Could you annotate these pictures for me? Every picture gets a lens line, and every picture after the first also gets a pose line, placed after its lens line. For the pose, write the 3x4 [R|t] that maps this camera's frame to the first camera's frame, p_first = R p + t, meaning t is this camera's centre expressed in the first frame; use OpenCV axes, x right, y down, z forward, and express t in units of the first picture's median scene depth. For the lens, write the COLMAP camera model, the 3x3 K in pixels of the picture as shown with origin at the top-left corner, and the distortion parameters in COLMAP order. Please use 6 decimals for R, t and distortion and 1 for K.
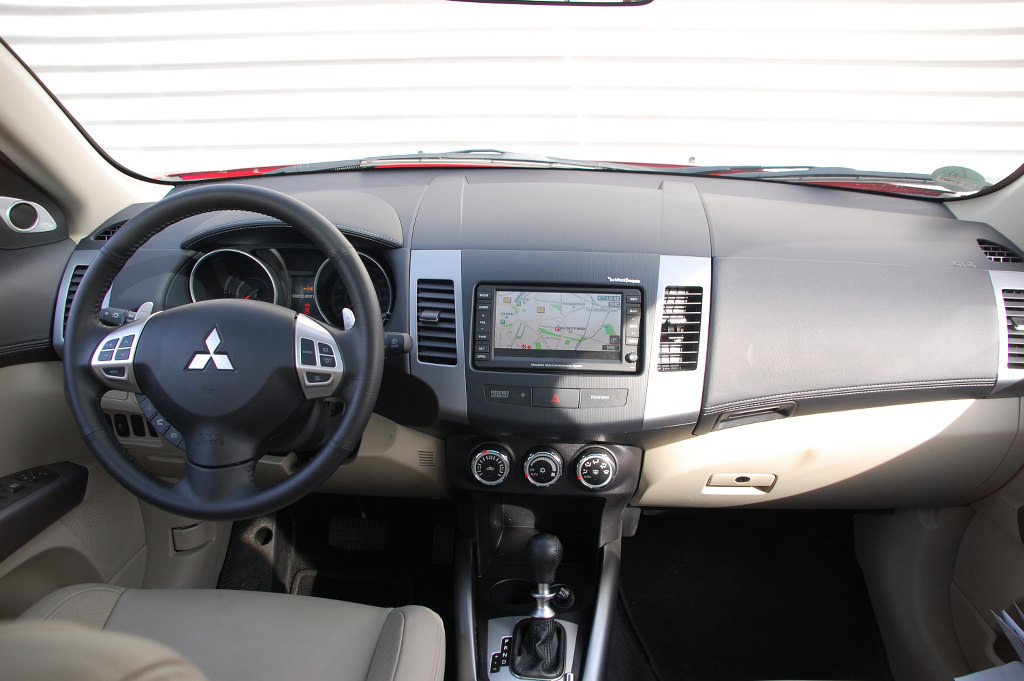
lens RADIAL K [[794.3, 0, 512.0], [0, 794.3, 340.5], [0, 0, 1]] dist [-0.171570, 0.128805]
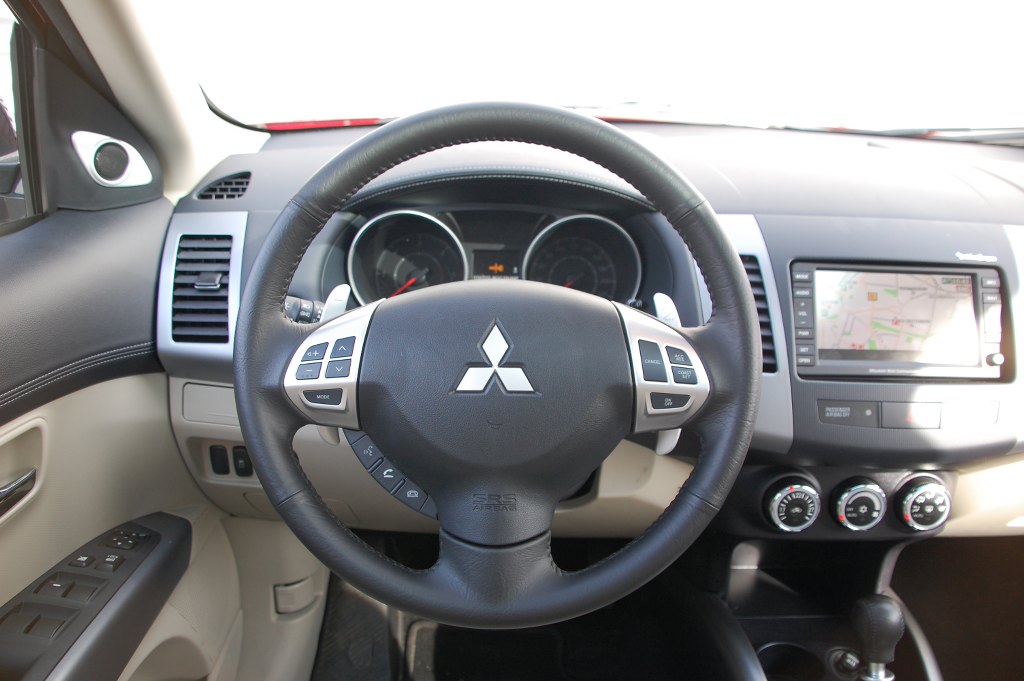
lens RADIAL K [[794.3, 0, 512.0], [0, 794.3, 340.5], [0, 0, 1]] dist [-0.171570, 0.128805]
pose [[0.997672, -0.009717, 0.067504, -0.351788], [0.008666, 0.999837, 0.015840, -0.011689], [-0.067647, -0.015218, 0.997593, 0.304371]]
